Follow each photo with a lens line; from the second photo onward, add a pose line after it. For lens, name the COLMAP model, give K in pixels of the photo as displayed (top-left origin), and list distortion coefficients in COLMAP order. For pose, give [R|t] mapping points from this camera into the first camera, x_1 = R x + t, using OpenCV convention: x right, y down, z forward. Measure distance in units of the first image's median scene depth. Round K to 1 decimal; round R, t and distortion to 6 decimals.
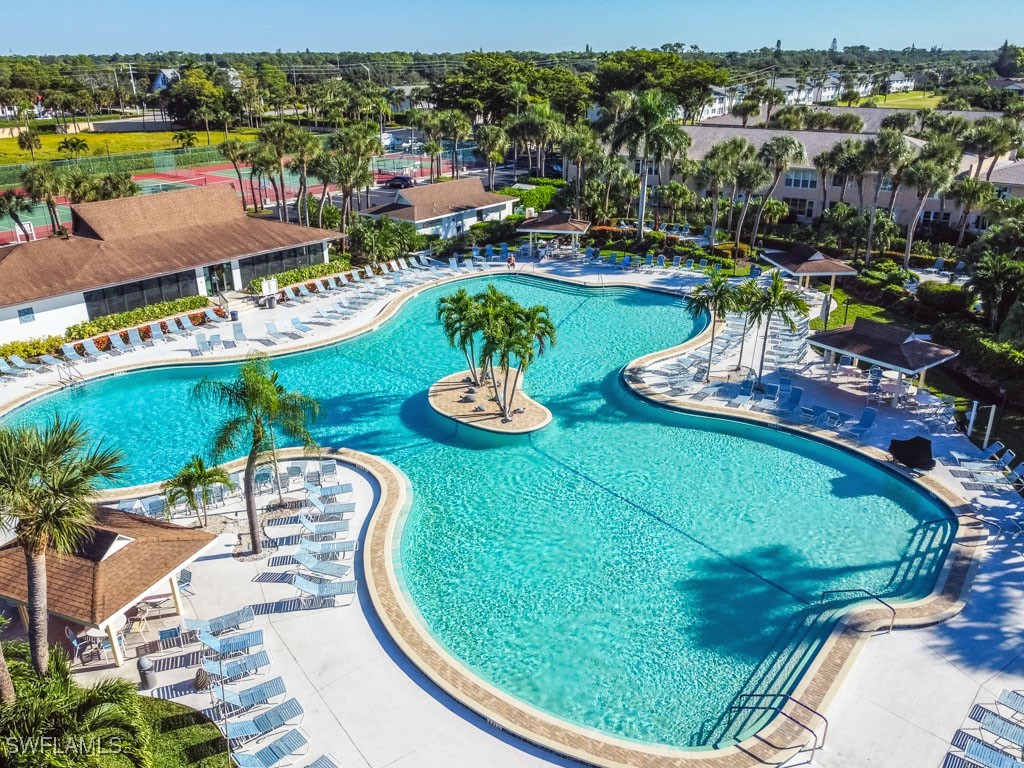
lens RADIAL K [[772.4, 0, 514.9], [0, 772.4, 385.6], [0, 0, 1]] dist [-0.010495, 0.001780]
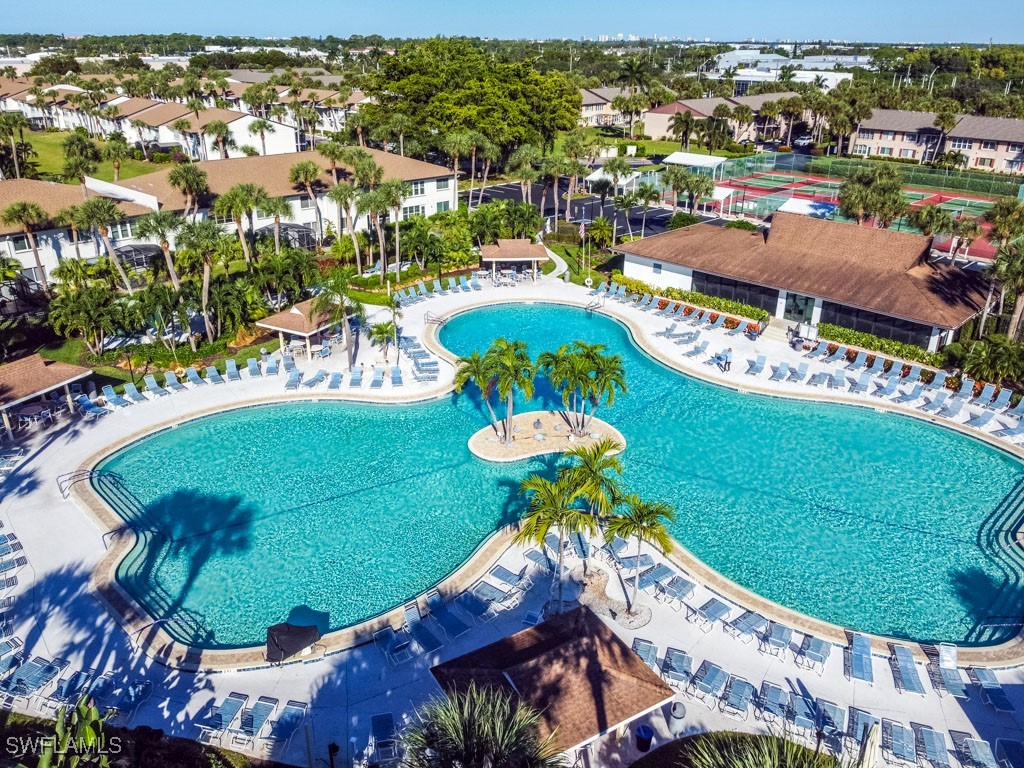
lens RADIAL K [[772.4, 0, 514.7], [0, 772.4, 382.4], [0, 0, 1]] dist [-0.010495, 0.001780]
pose [[-0.081628, 0.411614, -0.907695, 1.216459], [-0.402211, 0.819676, 0.407870, -0.619860], [0.911901, 0.398379, 0.098647, 1.096662]]
